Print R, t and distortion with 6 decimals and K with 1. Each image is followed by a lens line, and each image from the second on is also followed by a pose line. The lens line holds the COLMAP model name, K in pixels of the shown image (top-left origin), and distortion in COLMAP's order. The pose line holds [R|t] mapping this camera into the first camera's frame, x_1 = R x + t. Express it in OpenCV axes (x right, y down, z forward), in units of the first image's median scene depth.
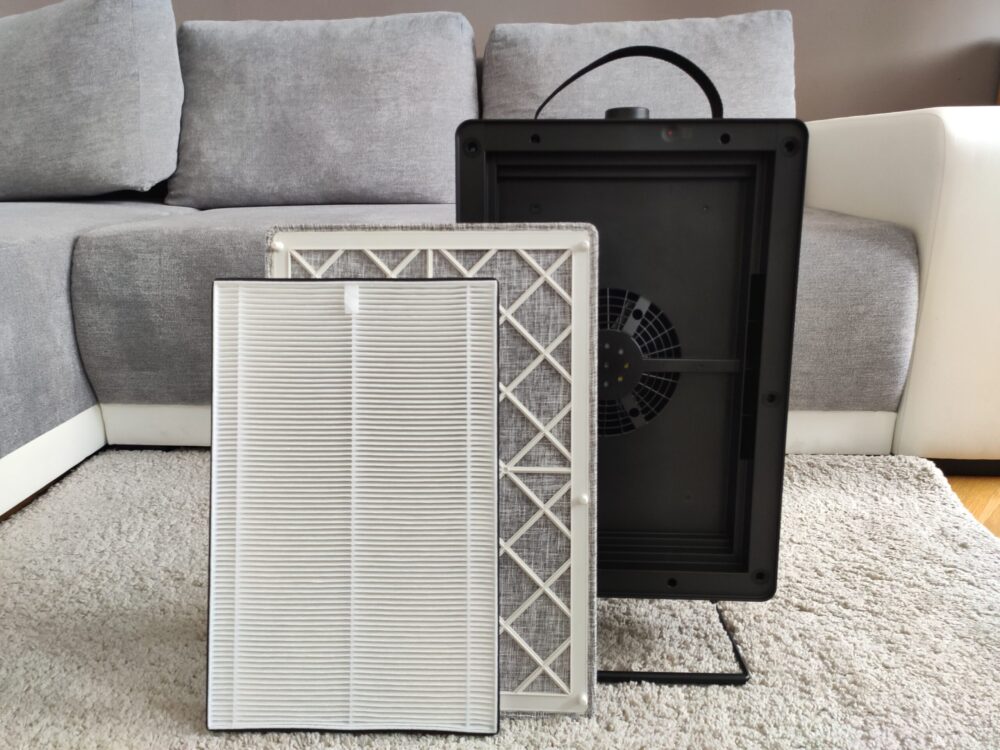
lens RADIAL K [[761.8, 0, 500.0], [0, 761.8, 375.0], [0, 0, 1]] dist [0.032593, -0.041083]
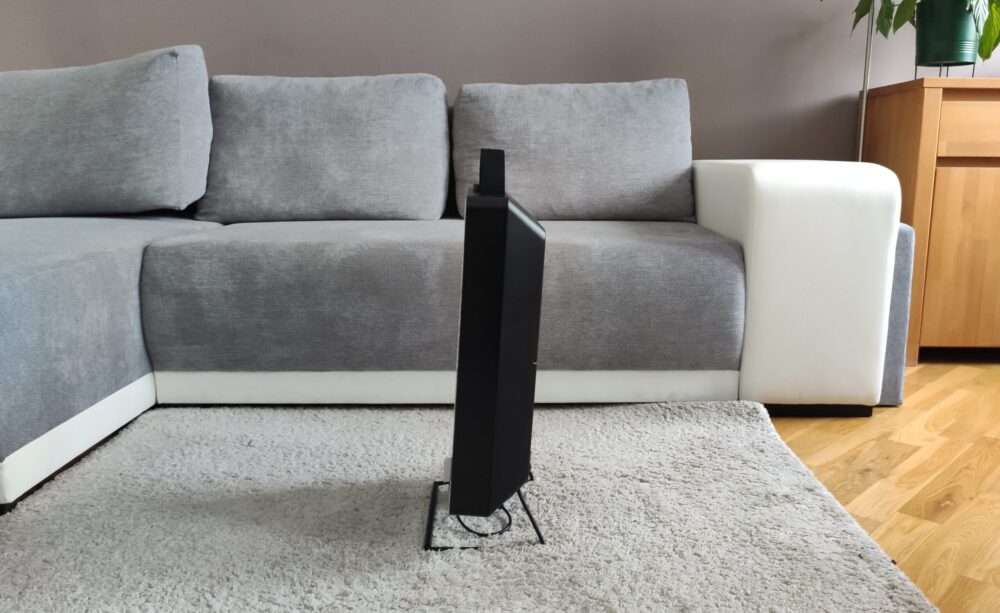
lens RADIAL K [[754.9, 0, 545.3], [0, 754.9, 290.7], [0, 0, 1]] dist [0.028666, -0.009705]
pose [[0.996405, -0.000994, 0.084716, 0.028466], [0.010690, 0.993415, -0.114071, 0.042079], [-0.084045, 0.114566, 0.989854, -0.276383]]
